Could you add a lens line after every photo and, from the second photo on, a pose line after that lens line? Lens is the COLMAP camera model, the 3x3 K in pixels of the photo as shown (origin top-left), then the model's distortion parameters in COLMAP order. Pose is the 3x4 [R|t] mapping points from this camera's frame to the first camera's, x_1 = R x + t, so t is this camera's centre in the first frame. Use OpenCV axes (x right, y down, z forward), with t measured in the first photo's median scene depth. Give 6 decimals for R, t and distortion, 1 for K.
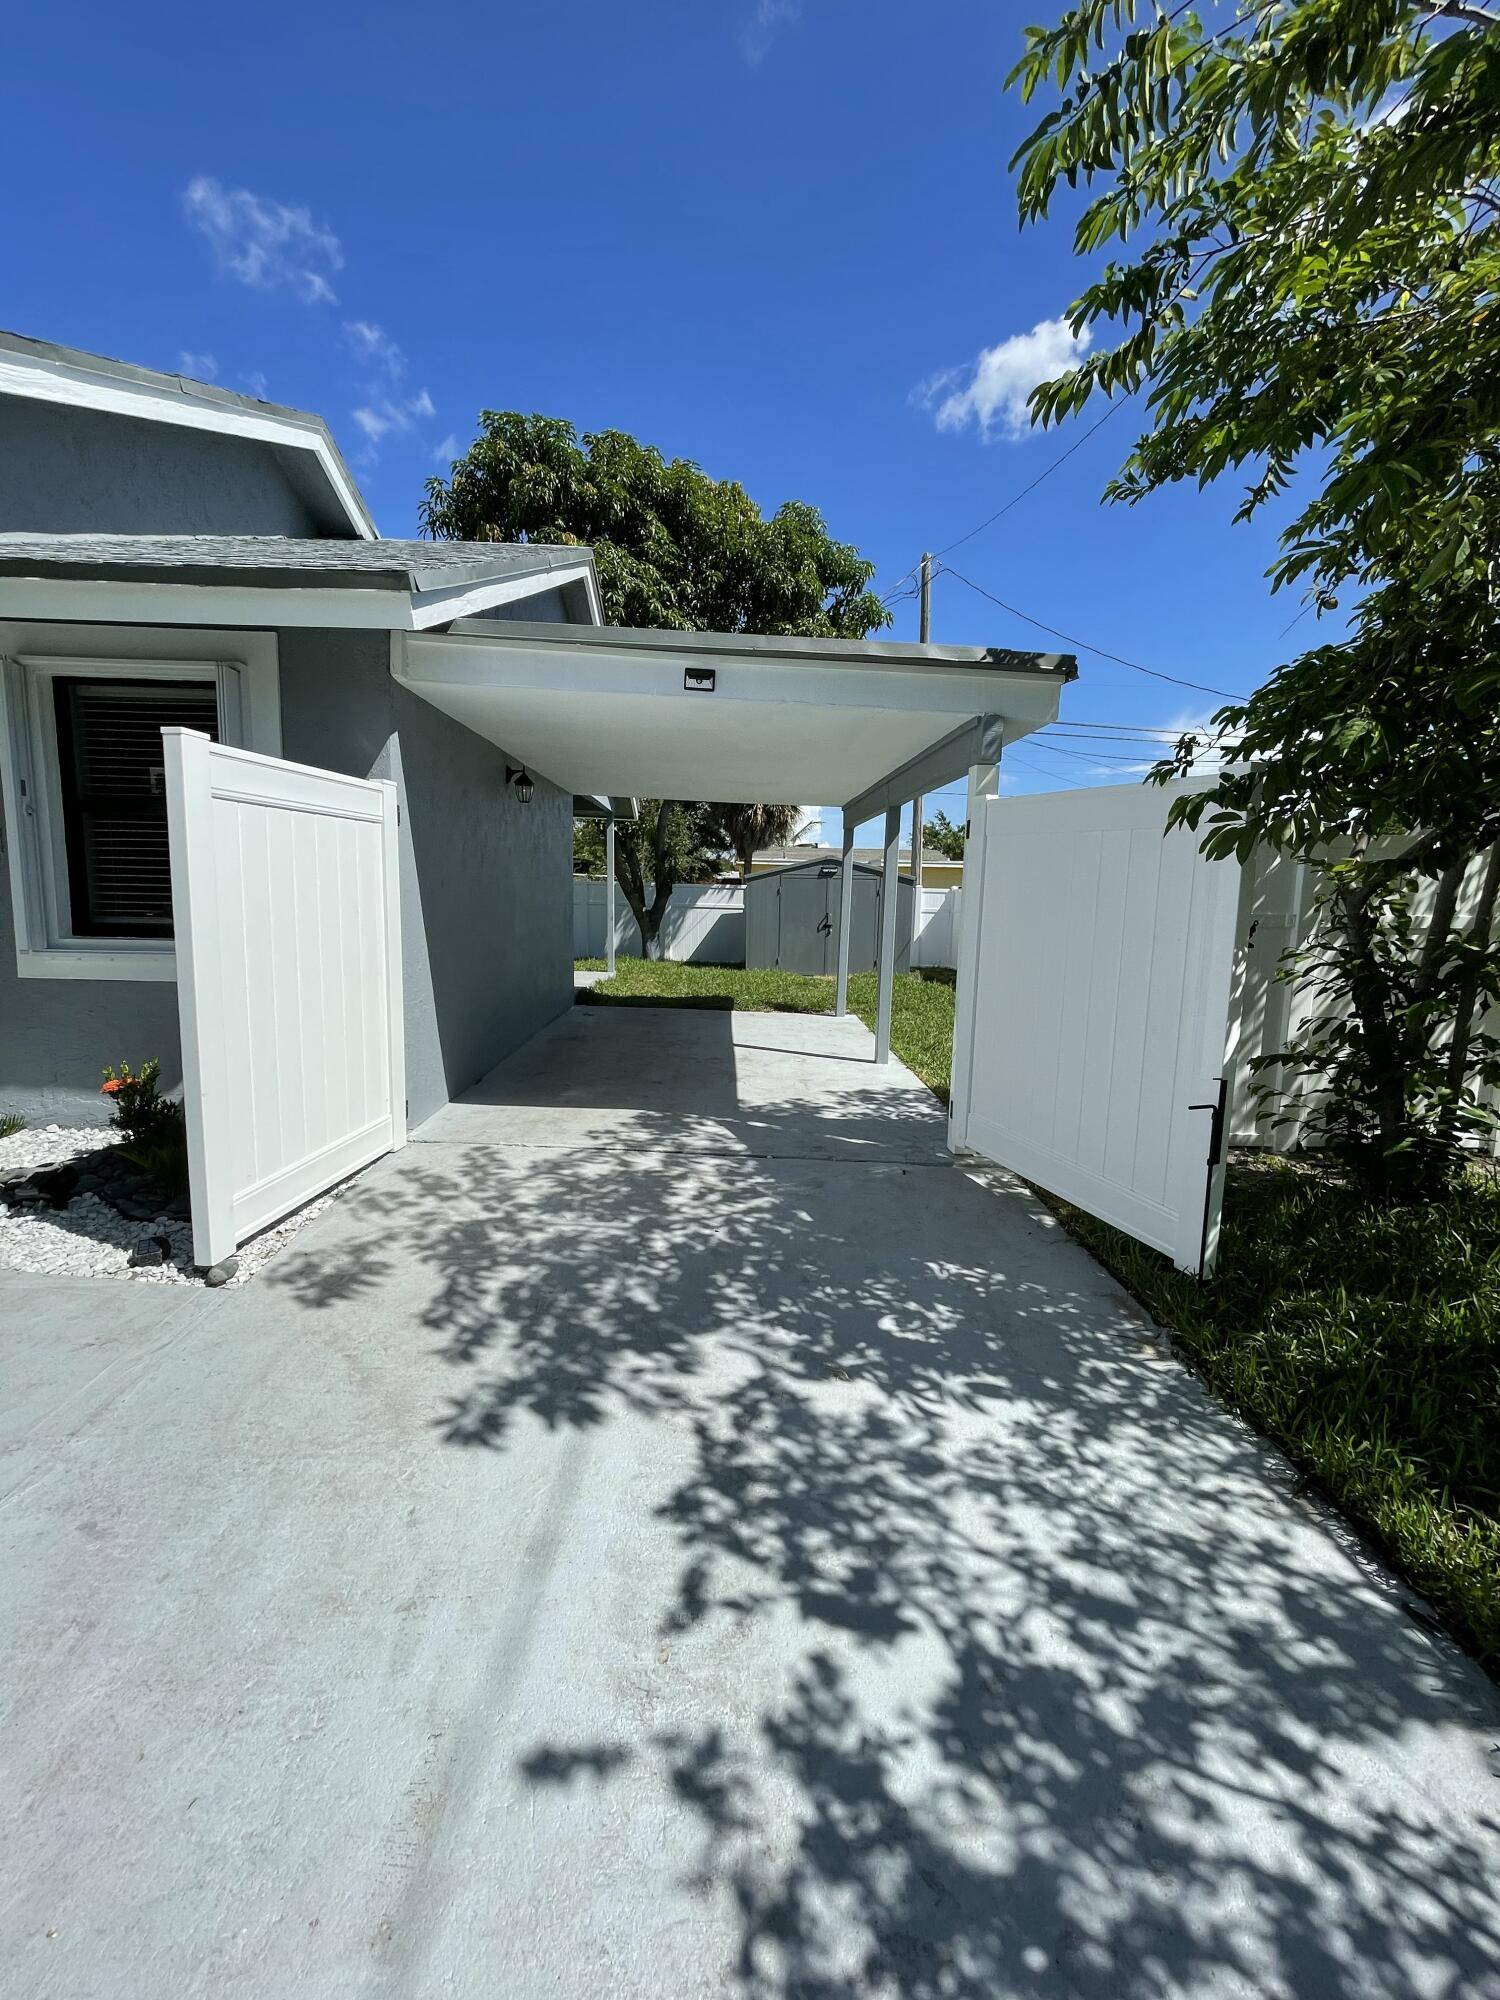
lens RADIAL K [[803.4, 0, 748.6], [0, 803.4, 999.7], [0, 0, 1]] dist [0.000176, 0.000274]
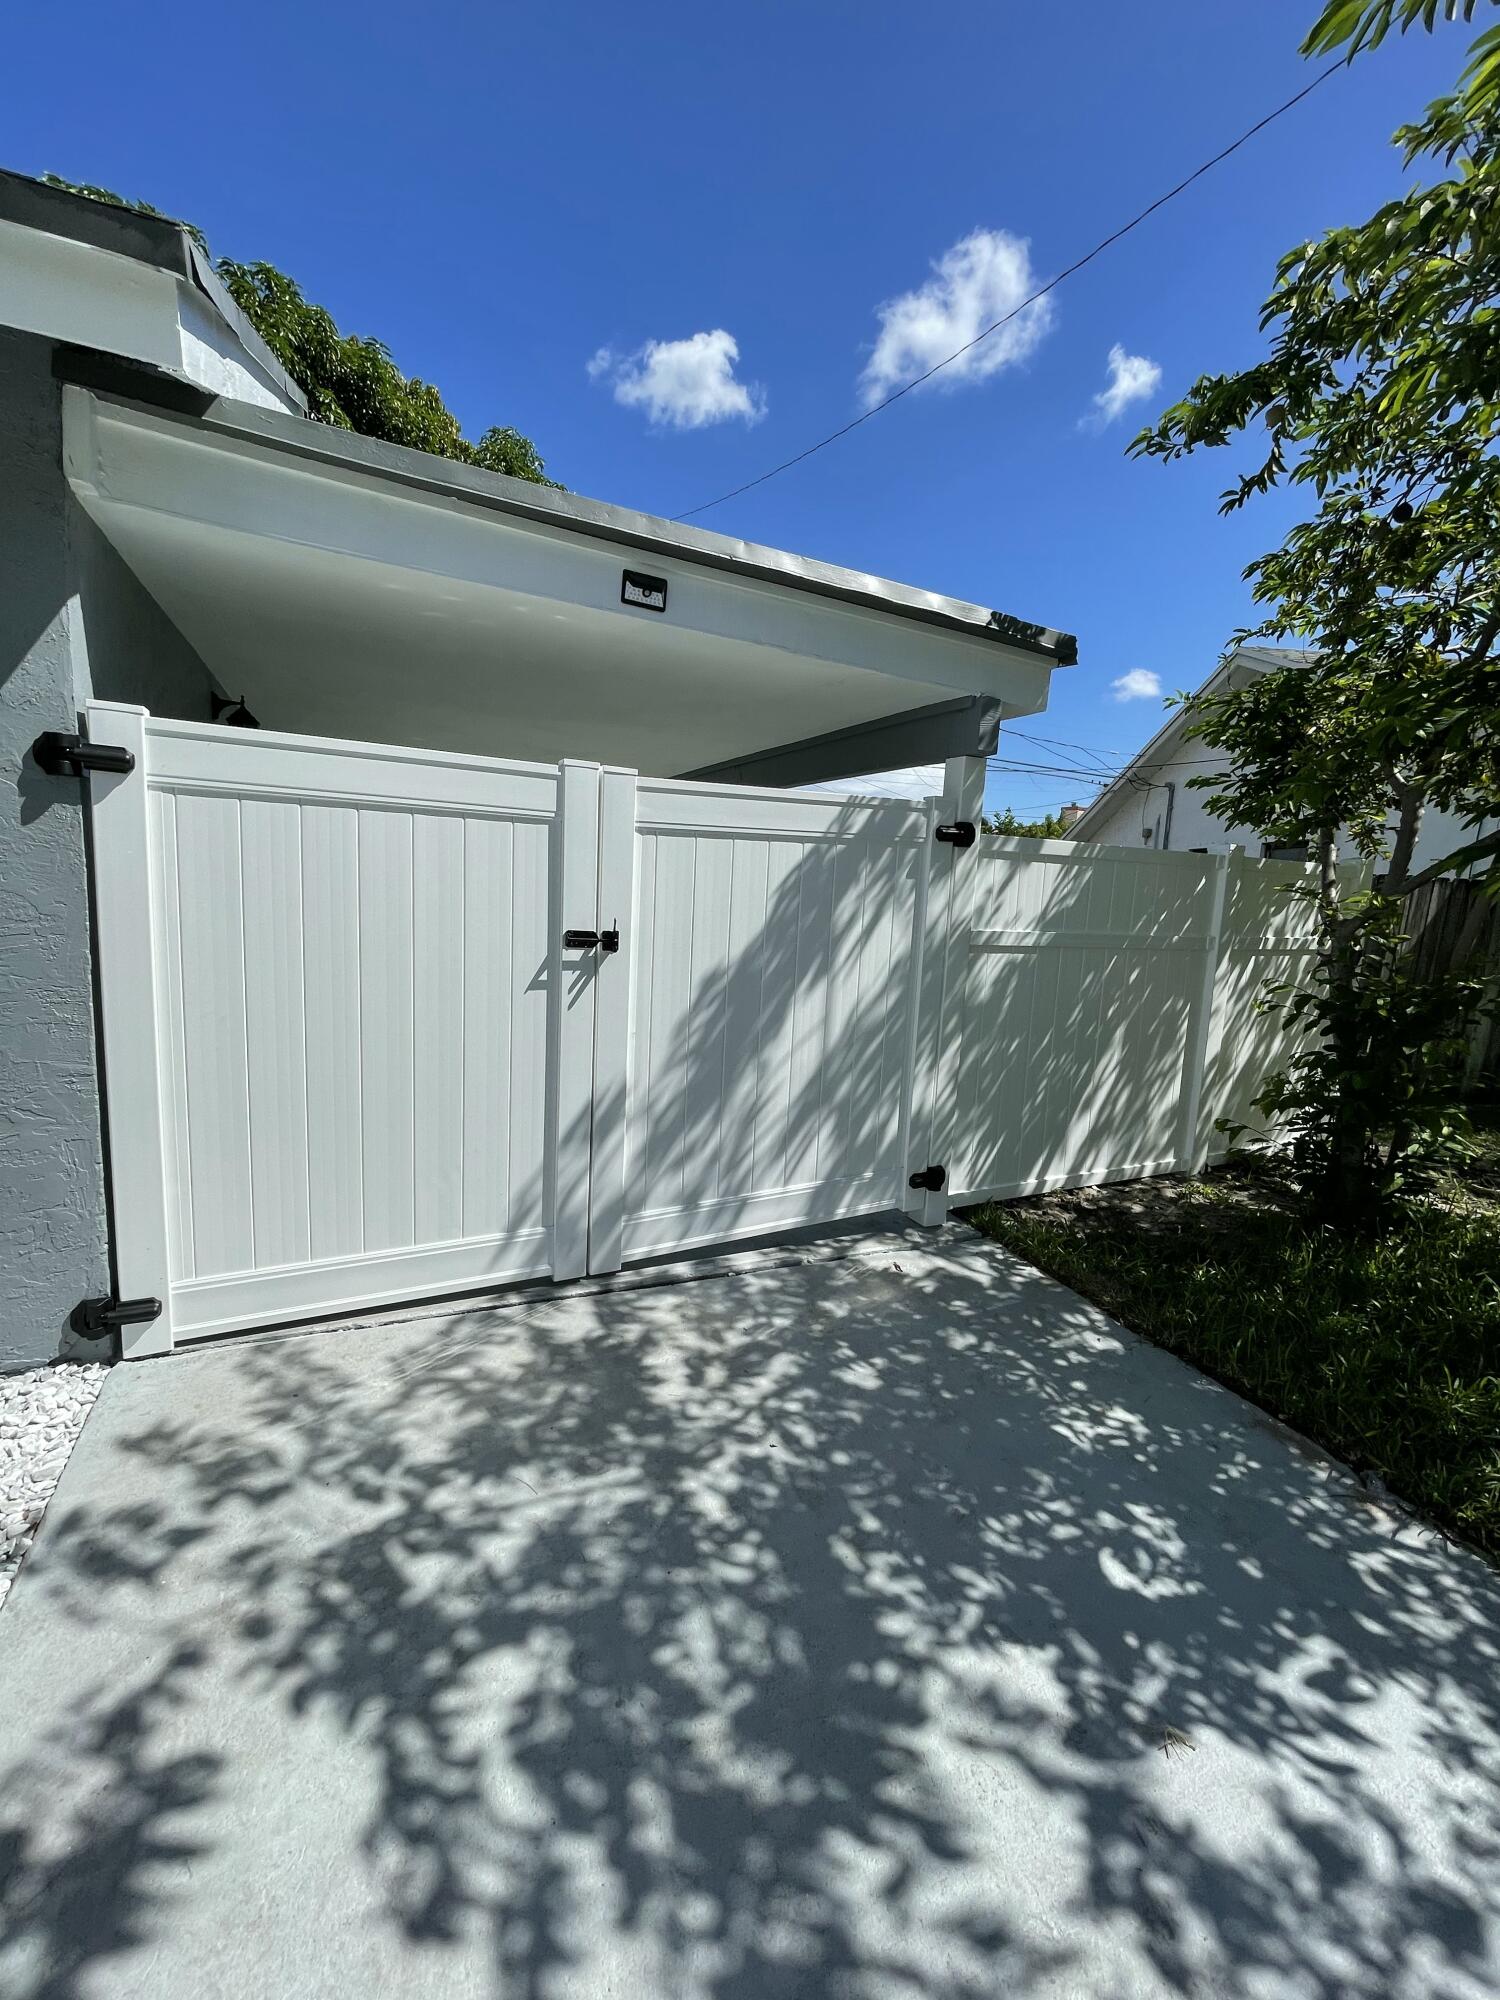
lens RADIAL K [[803.4, 0, 751.3], [0, 803.4, 1000.7], [0, 0, 1]] dist [0.000176, 0.000274]
pose [[0.915924, -0.035289, 0.399796, -0.303984], [0.026839, 0.999283, 0.026719, -0.090990], [-0.400452, -0.013742, 0.916214, 0.419444]]
